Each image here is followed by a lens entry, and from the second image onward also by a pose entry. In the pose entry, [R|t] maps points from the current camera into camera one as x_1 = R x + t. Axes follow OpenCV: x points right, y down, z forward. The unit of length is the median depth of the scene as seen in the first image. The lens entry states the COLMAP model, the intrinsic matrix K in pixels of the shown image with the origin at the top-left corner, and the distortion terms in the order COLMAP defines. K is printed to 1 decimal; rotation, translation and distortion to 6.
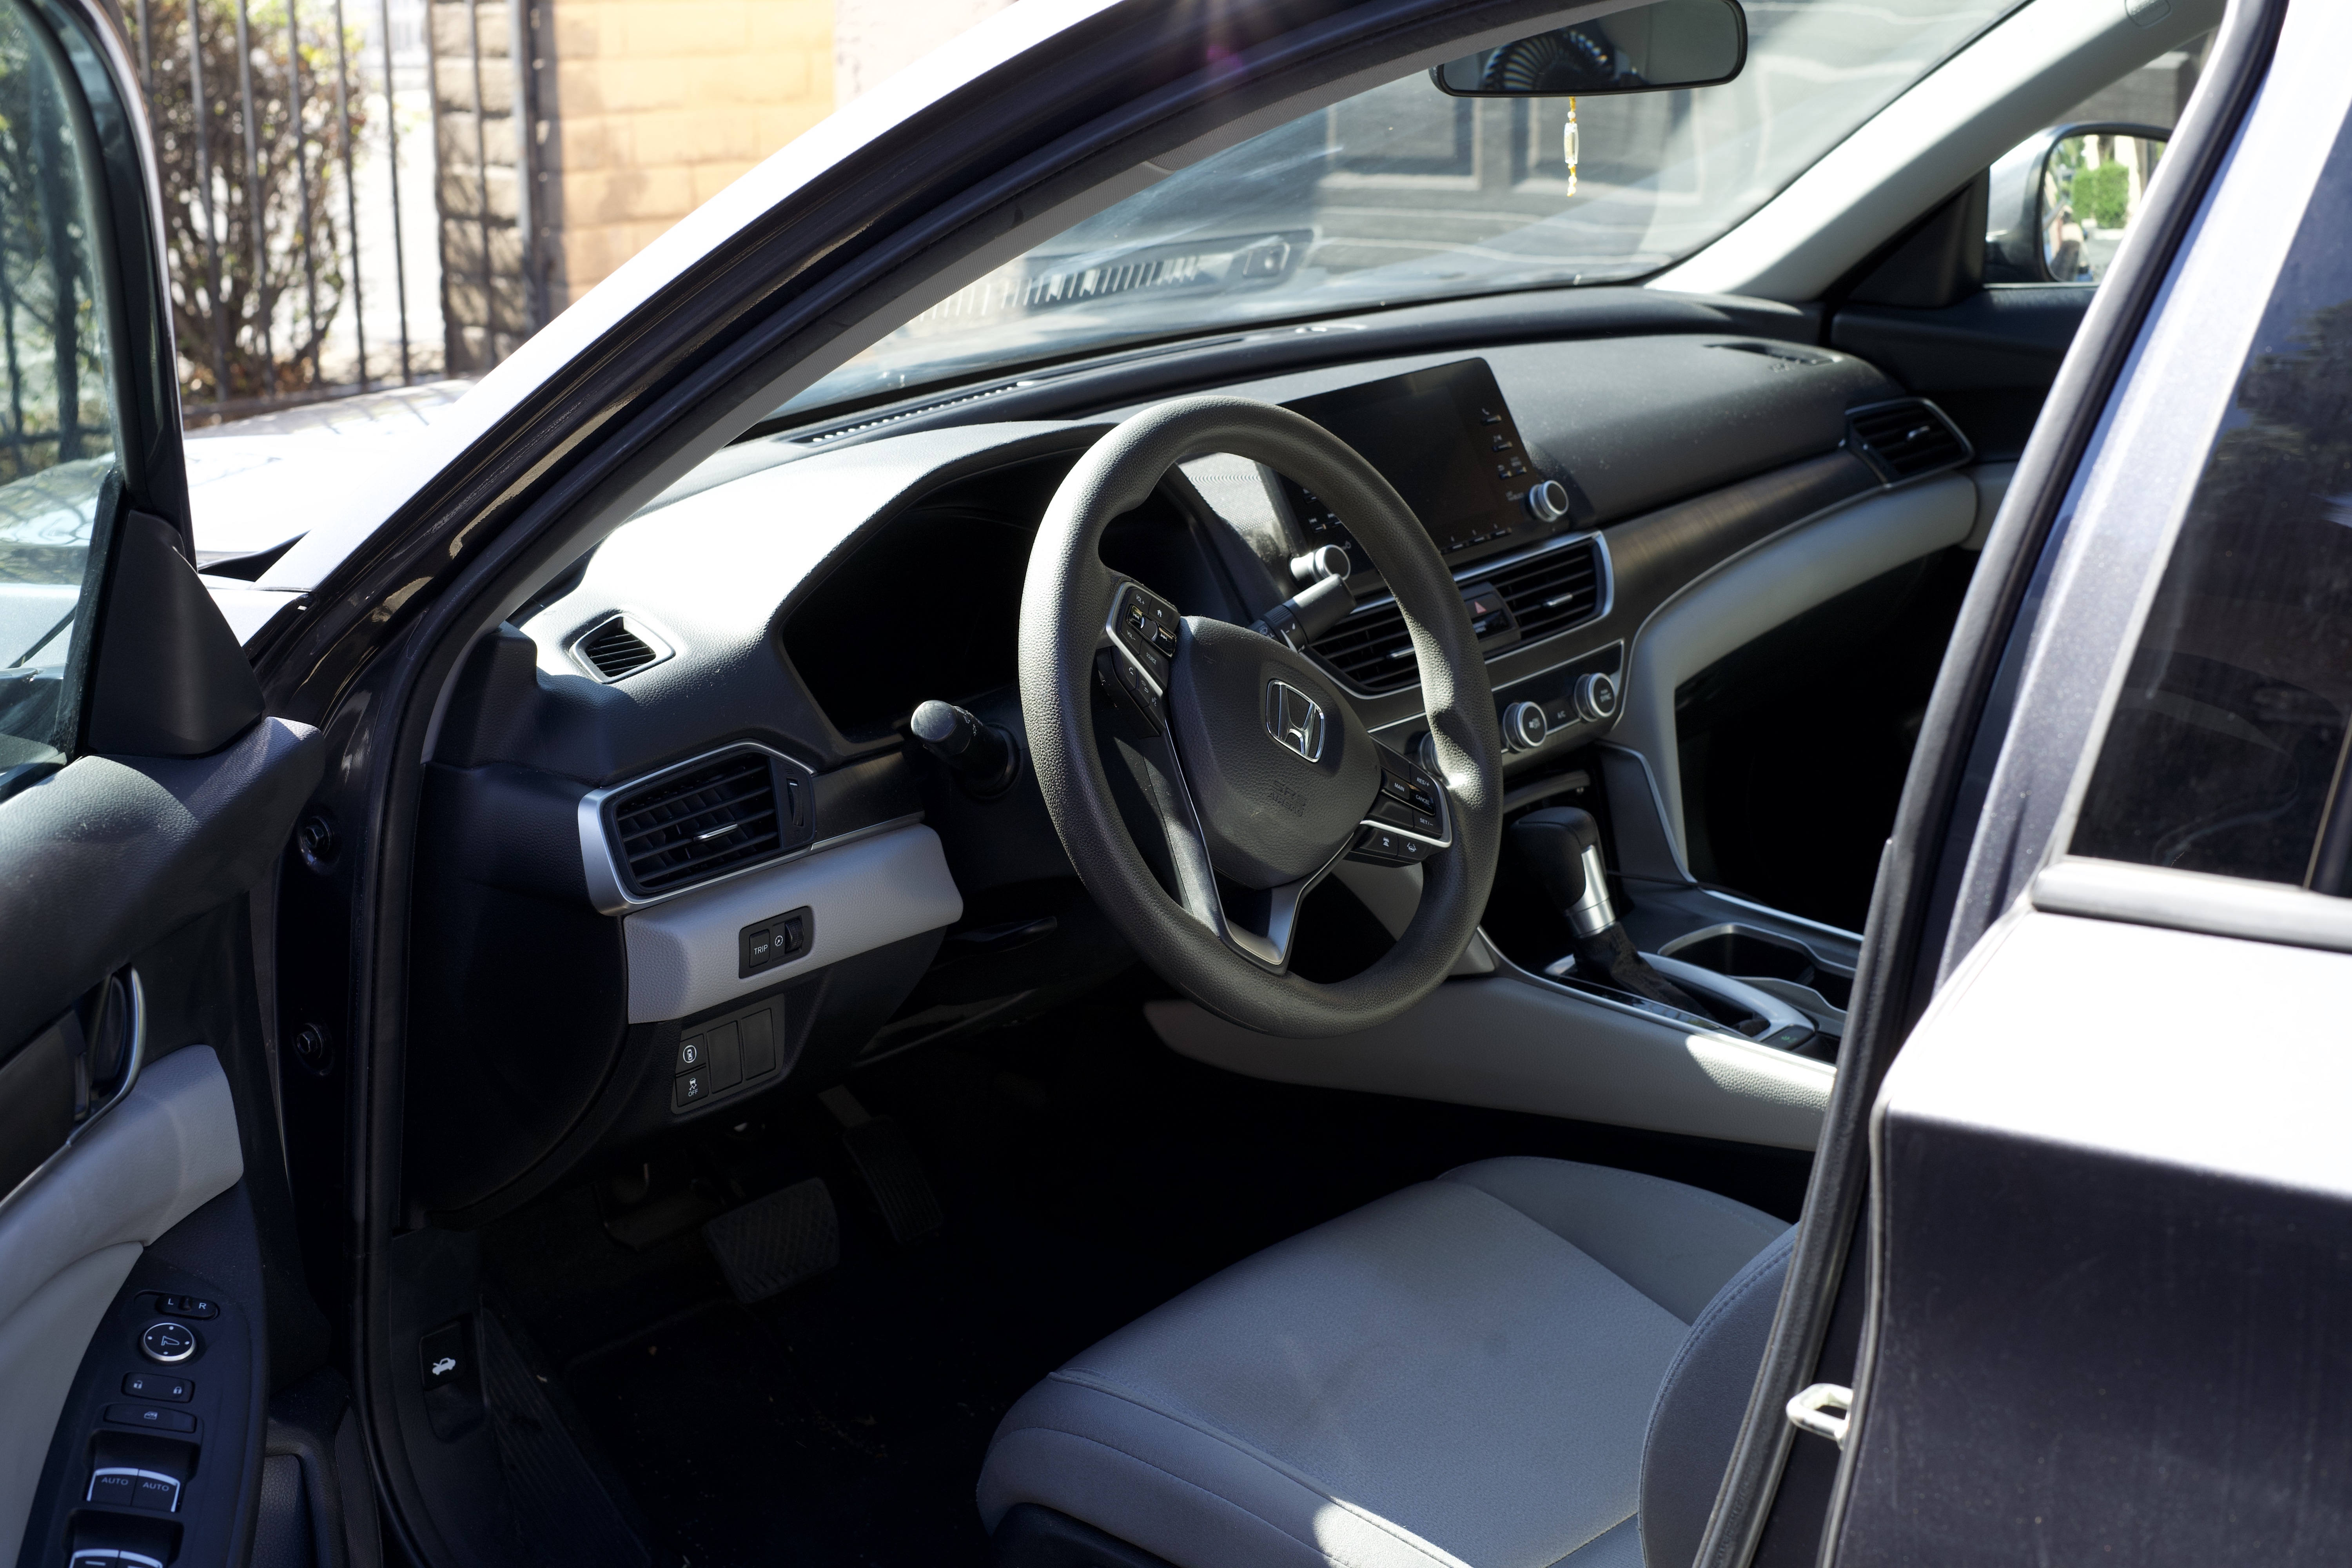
lens RADIAL K [[3461.2, 0, 1176.0], [0, 3461.2, 784.0], [0, 0, 1]] dist [0.129809, -1.315308]
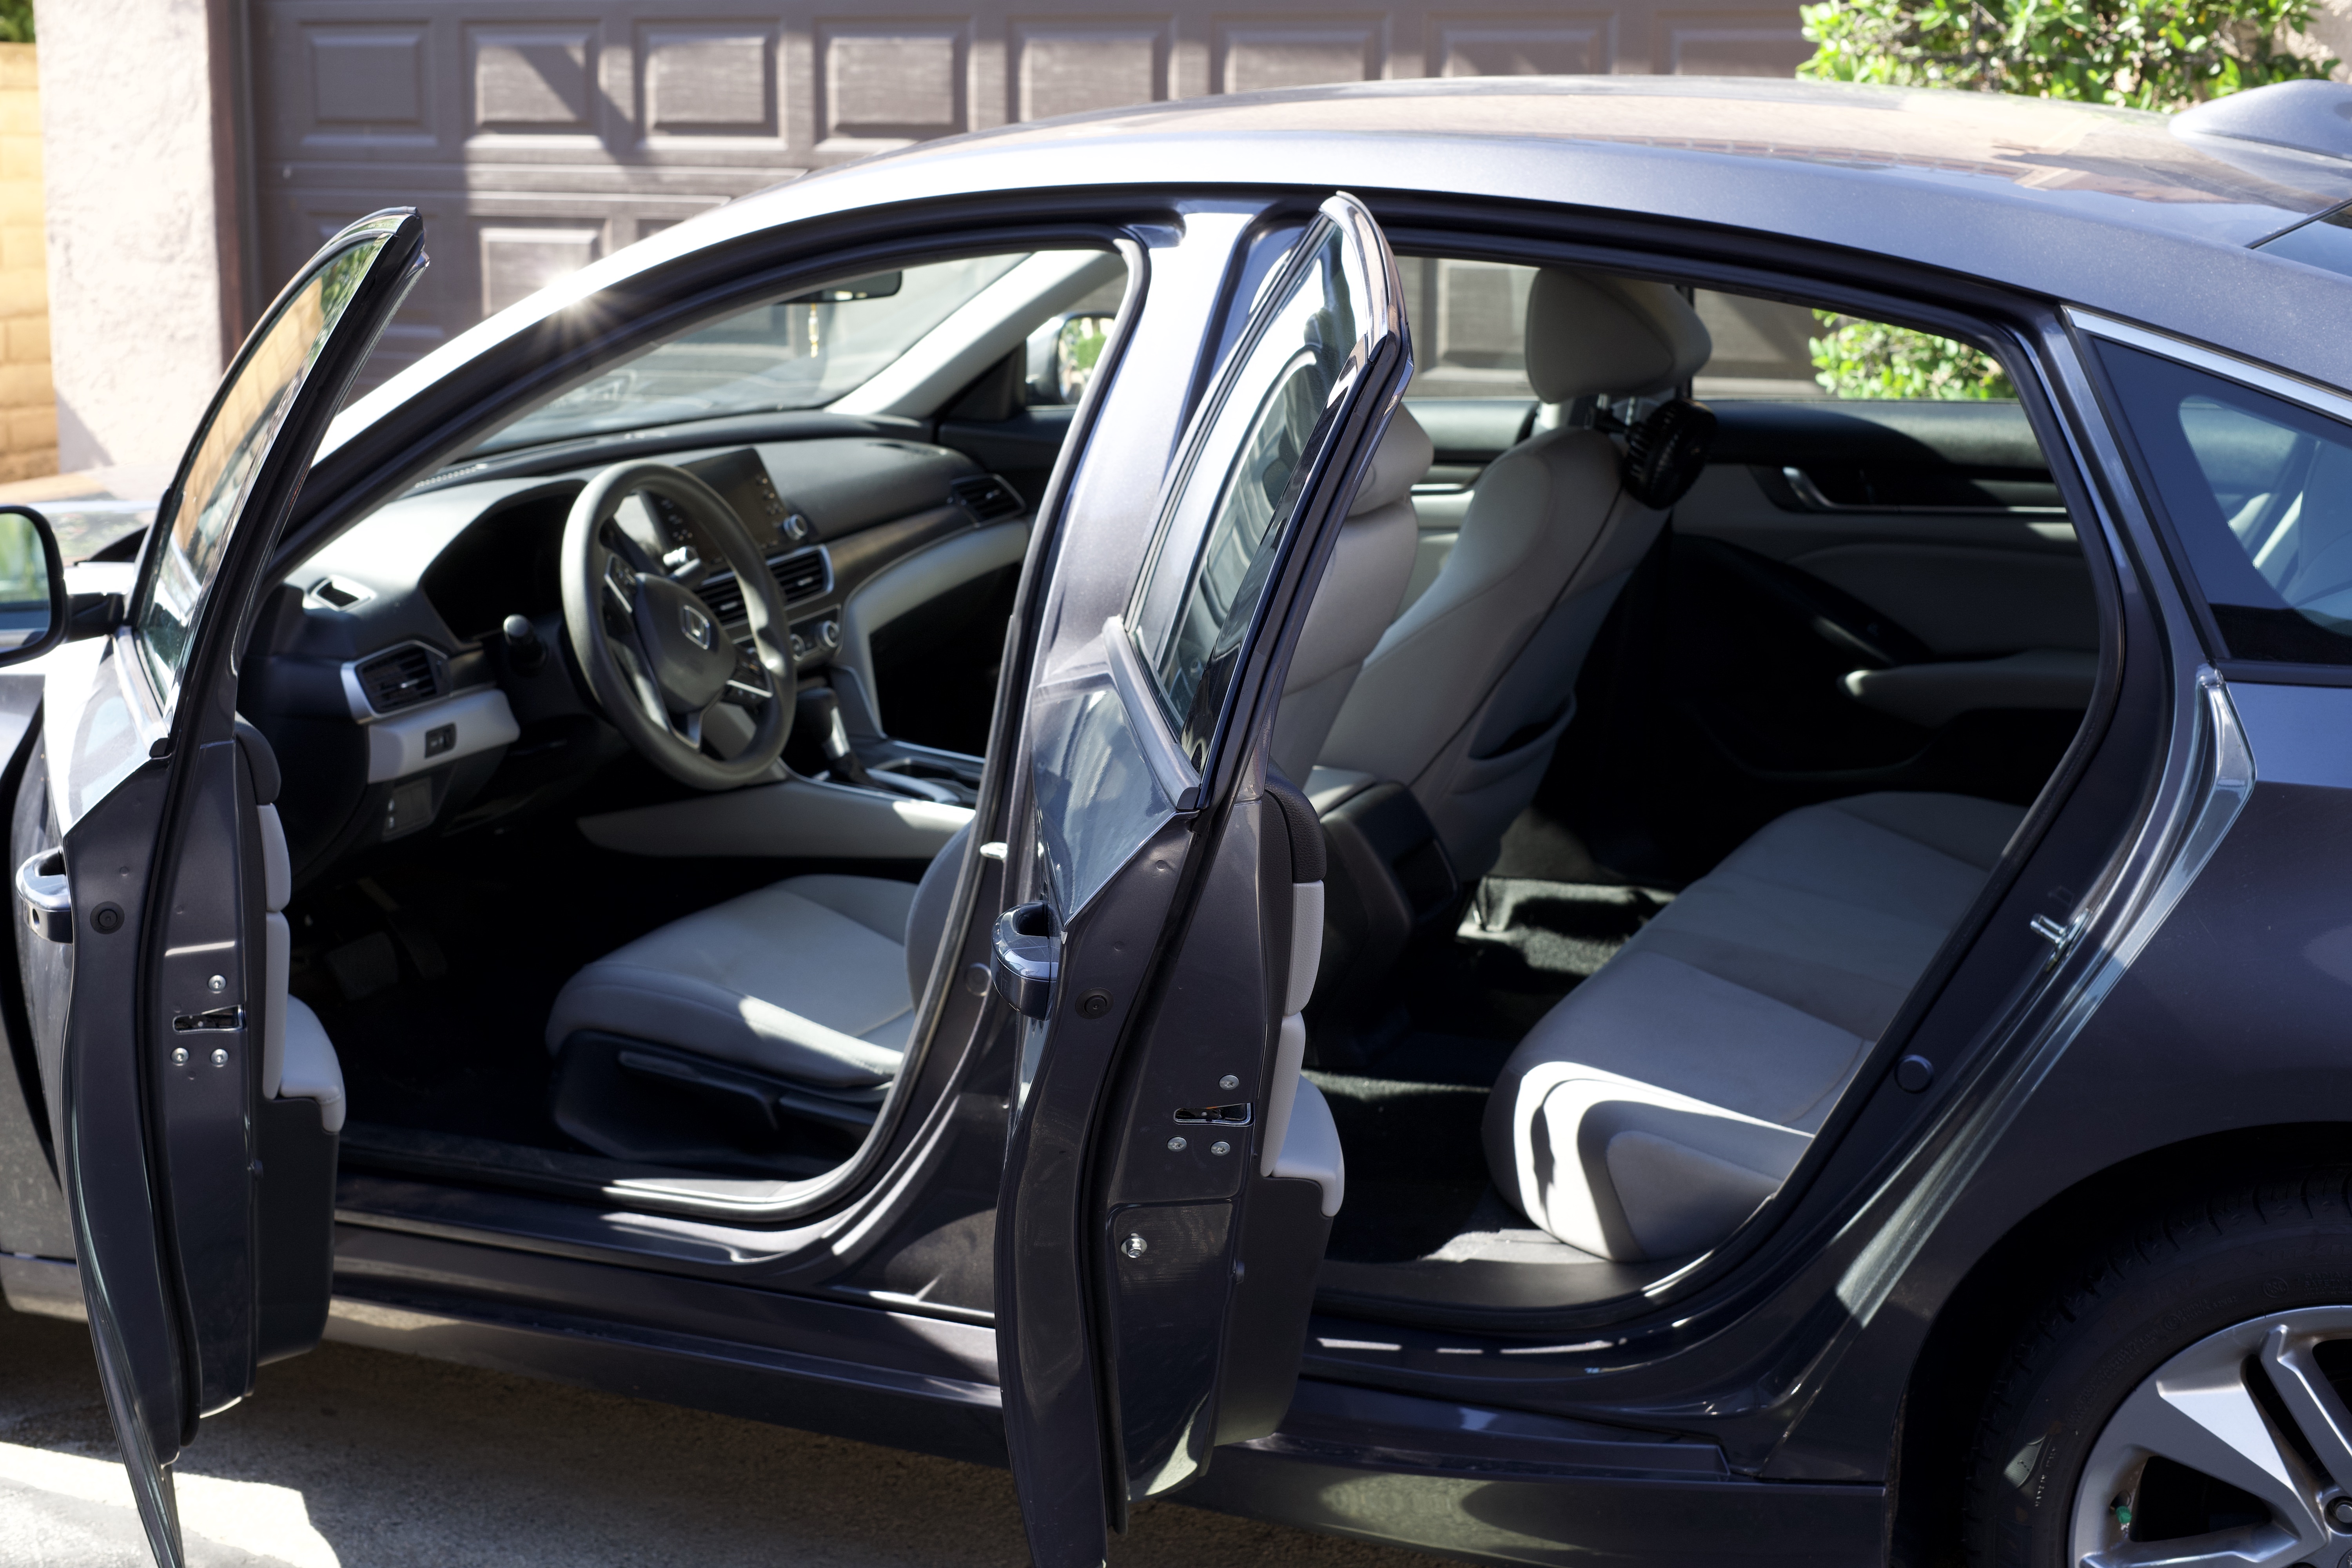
lens RADIAL K [[3372.3, 0, 1176.0], [0, 3372.3, 784.0], [0, 0, 1]] dist [-0.021313, -0.041015]
pose [[0.961774, -0.034390, 0.271678, -0.194963], [0.045254, 0.998403, -0.033822, 0.127592], [-0.270081, 0.044823, 0.961794, -0.770086]]
